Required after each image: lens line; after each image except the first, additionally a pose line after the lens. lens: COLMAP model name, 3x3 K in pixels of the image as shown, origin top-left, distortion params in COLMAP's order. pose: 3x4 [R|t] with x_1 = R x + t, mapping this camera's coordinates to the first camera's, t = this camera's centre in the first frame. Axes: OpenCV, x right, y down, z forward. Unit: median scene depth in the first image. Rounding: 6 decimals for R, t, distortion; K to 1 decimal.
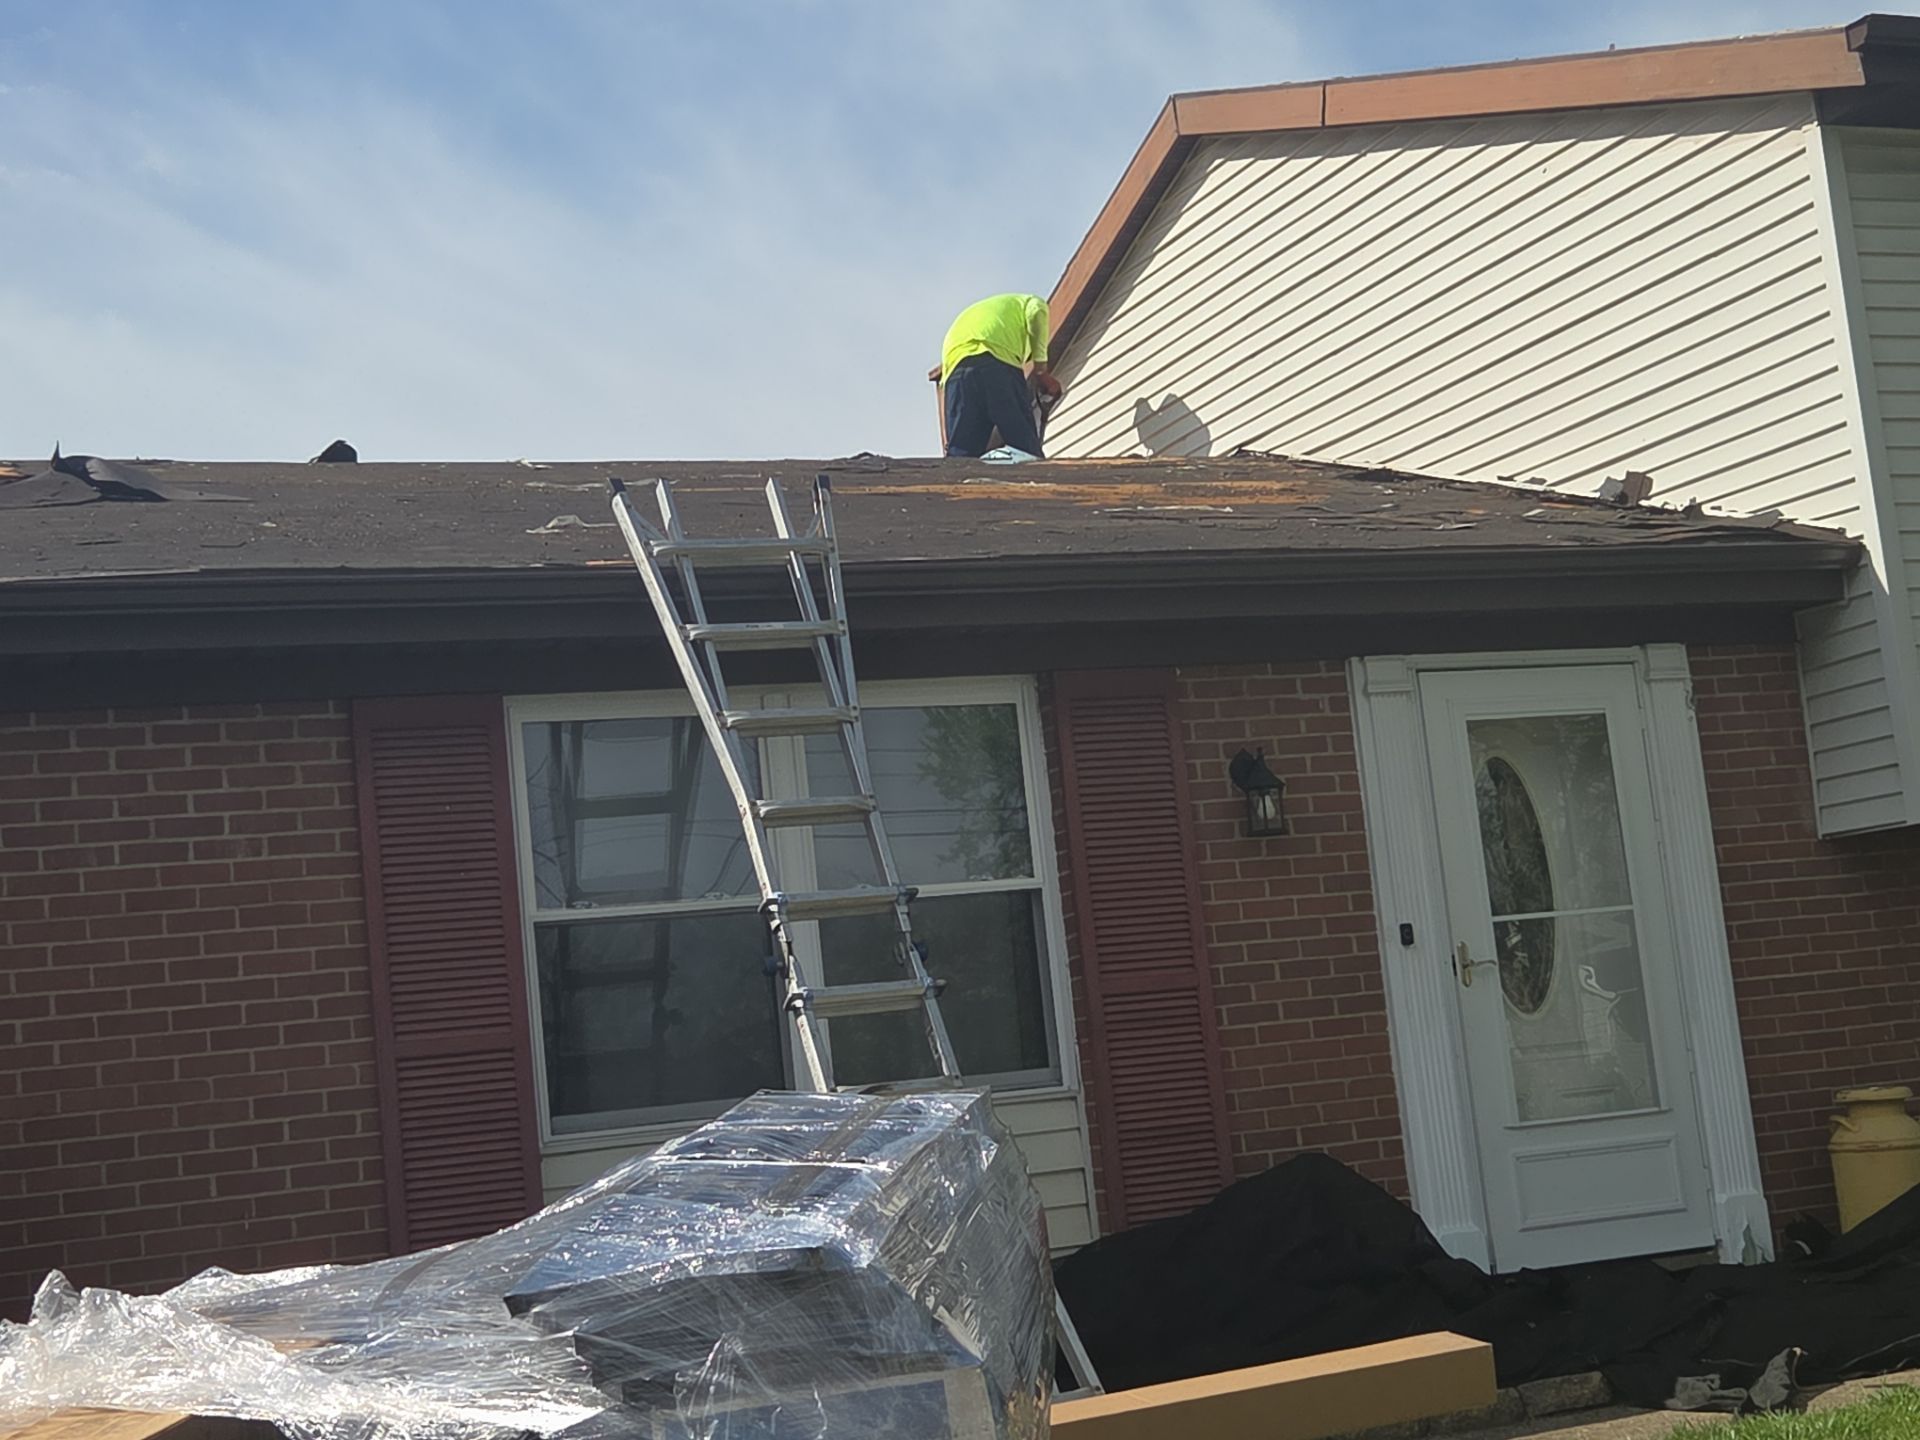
lens RADIAL K [[2997.8, 0, 960.0], [0, 2997.8, 720.0], [0, 0, 1]] dist [0.116242, -0.119359]
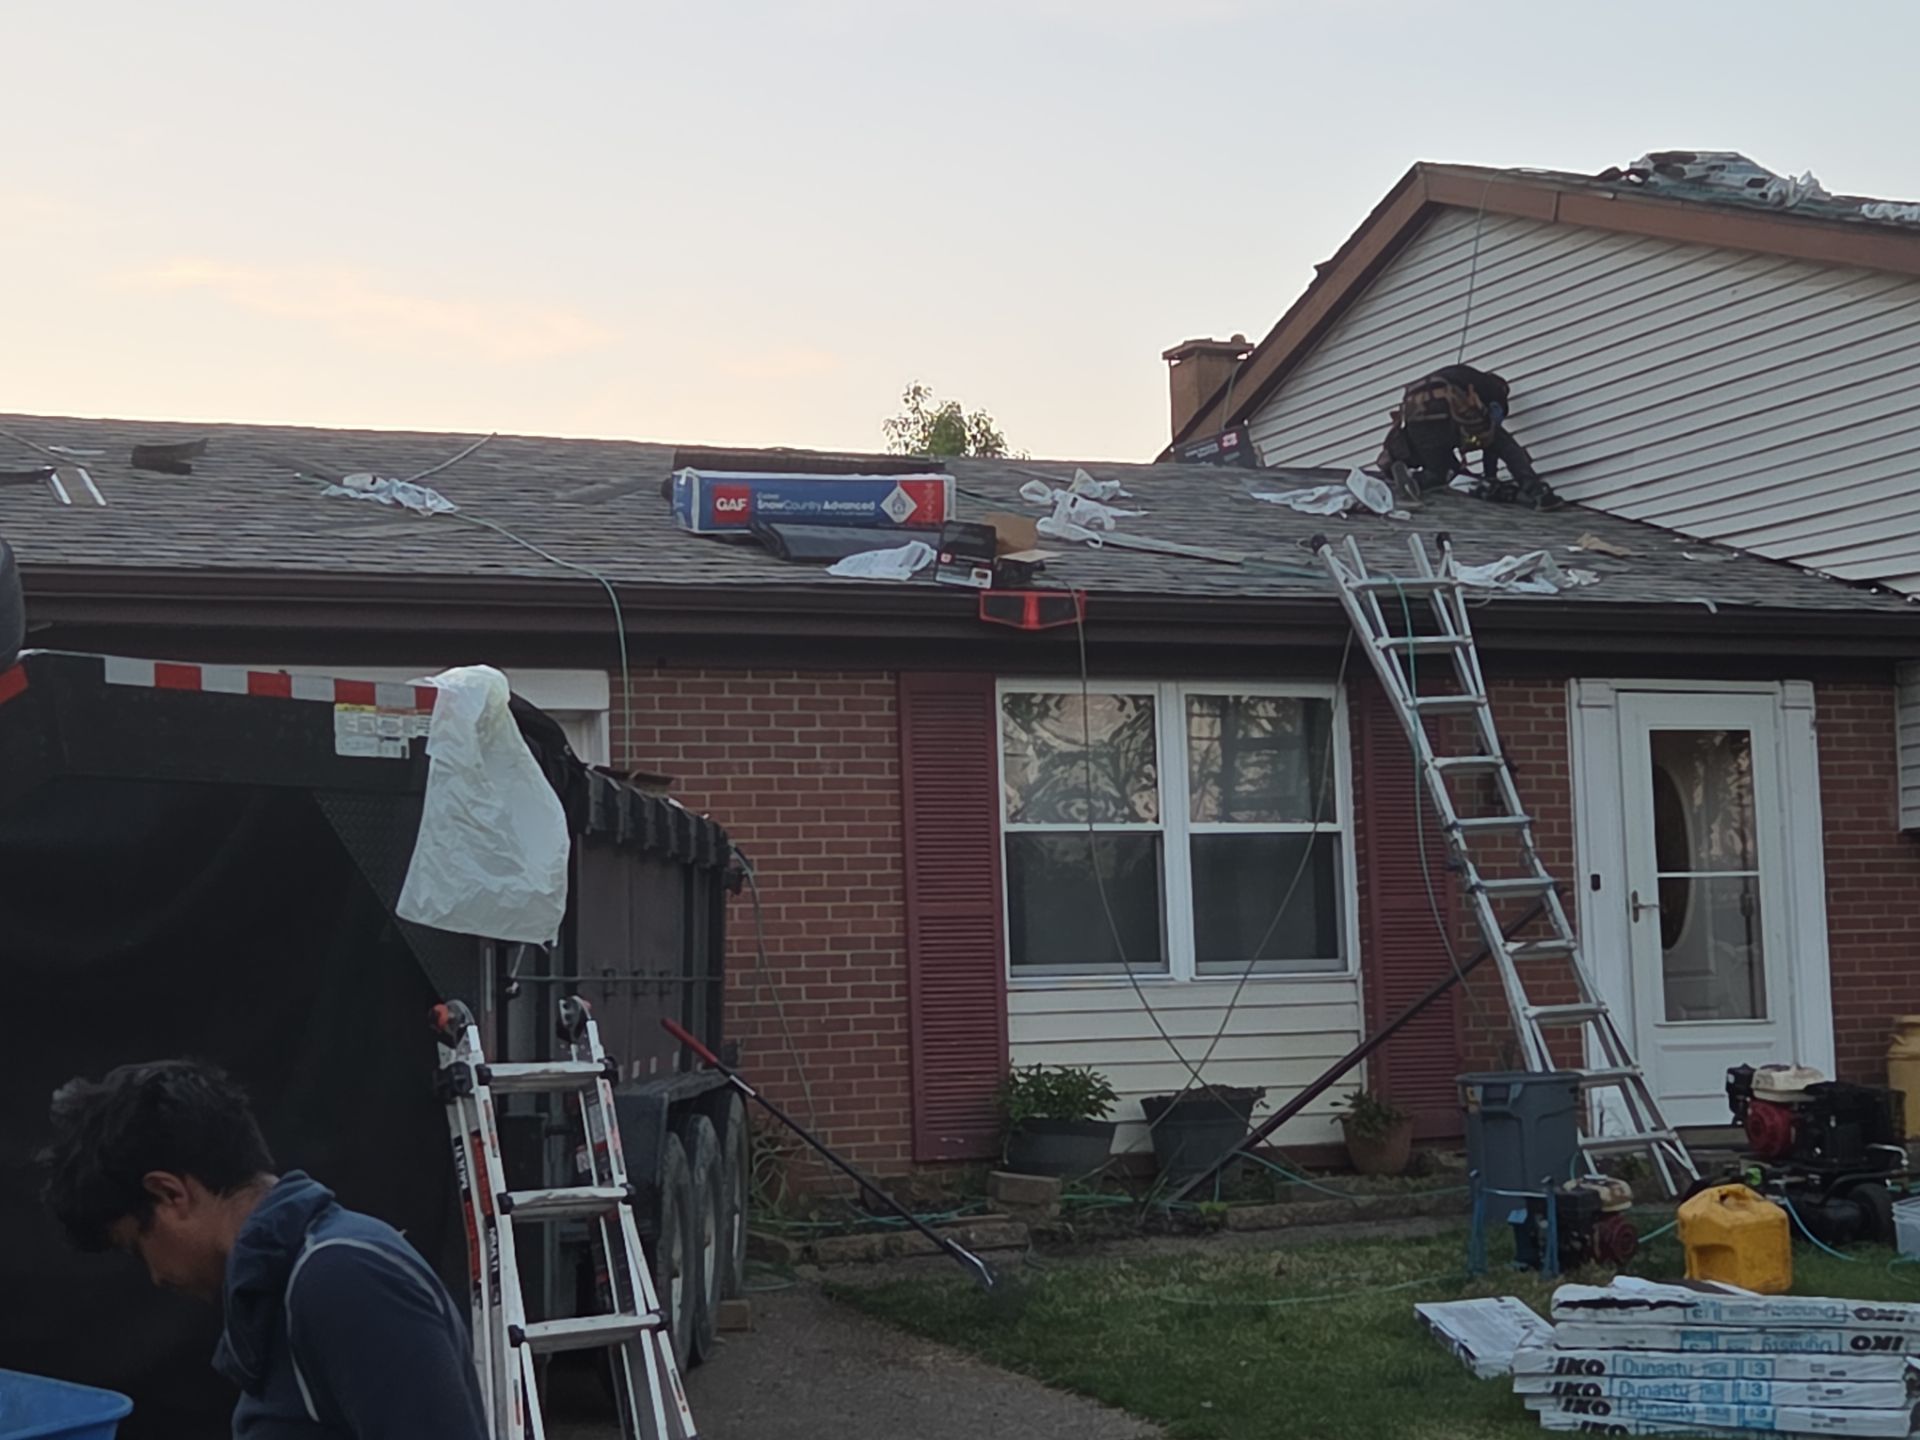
lens RADIAL K [[3606.8, 0, 999.5], [0, 3606.8, 728.6], [0, 0, 1]] dist [0.155211, -0.416836]
pose [[0.997346, 0.070622, 0.017693, -0.183727], [-0.071278, 0.996667, 0.039687, -0.052525], [-0.014832, -0.040843, 0.999055, -0.758219]]
